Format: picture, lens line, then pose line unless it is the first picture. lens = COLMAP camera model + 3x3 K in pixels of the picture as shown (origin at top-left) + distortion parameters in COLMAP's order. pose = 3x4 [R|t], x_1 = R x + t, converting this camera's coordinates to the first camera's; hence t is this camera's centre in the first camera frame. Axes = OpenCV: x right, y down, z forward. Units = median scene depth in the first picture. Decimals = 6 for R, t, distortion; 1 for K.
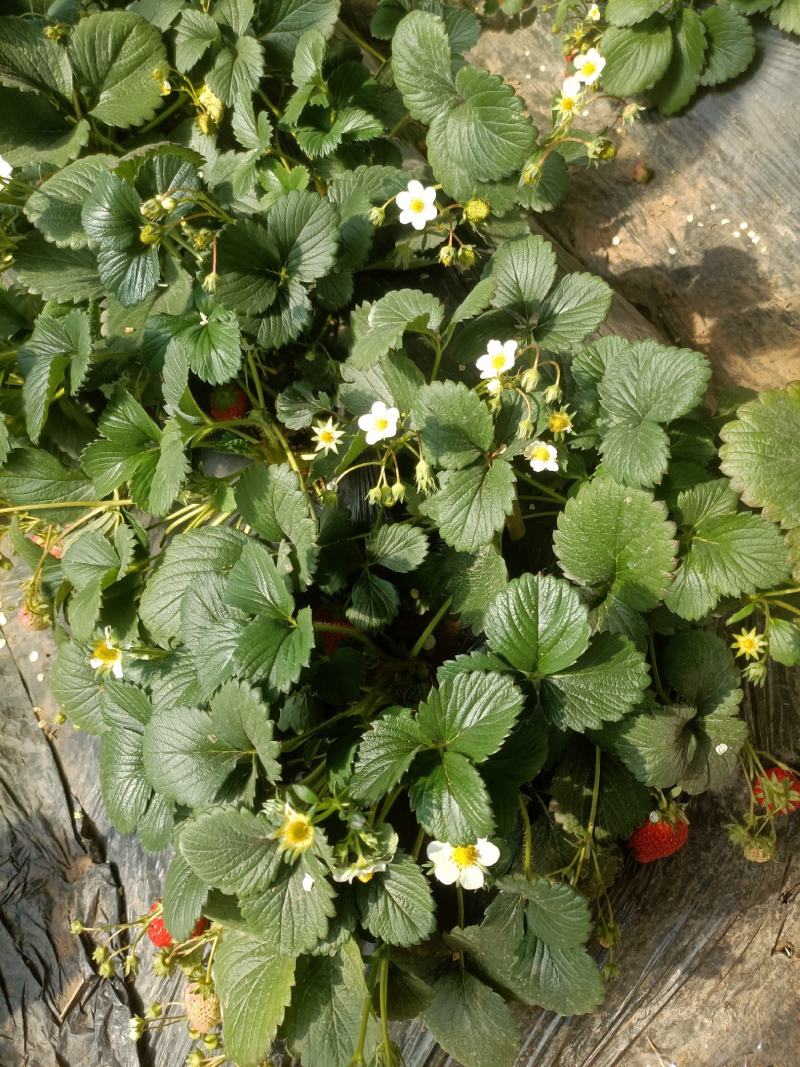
lens RADIAL K [[789.4, 0, 400.0], [0, 789.4, 533.5], [0, 0, 1]] dist [0.048460, -0.058979]
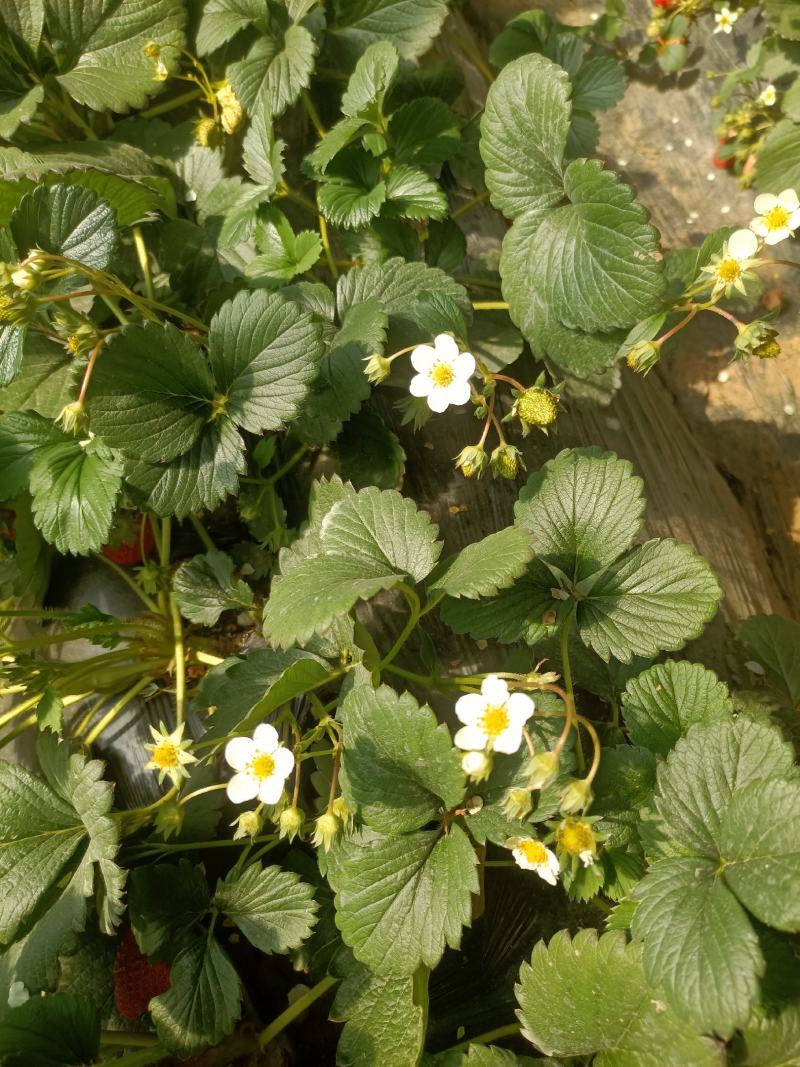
lens RADIAL K [[799.9, 0, 400.0], [0, 799.9, 533.5], [0, 0, 1]] dist [0.025938, -0.034842]
pose [[0.965579, 0.258922, -0.024839, 0.030012], [-0.258933, 0.965891, 0.002821, -0.234825], [0.024722, 0.003708, 0.999687, 0.319576]]
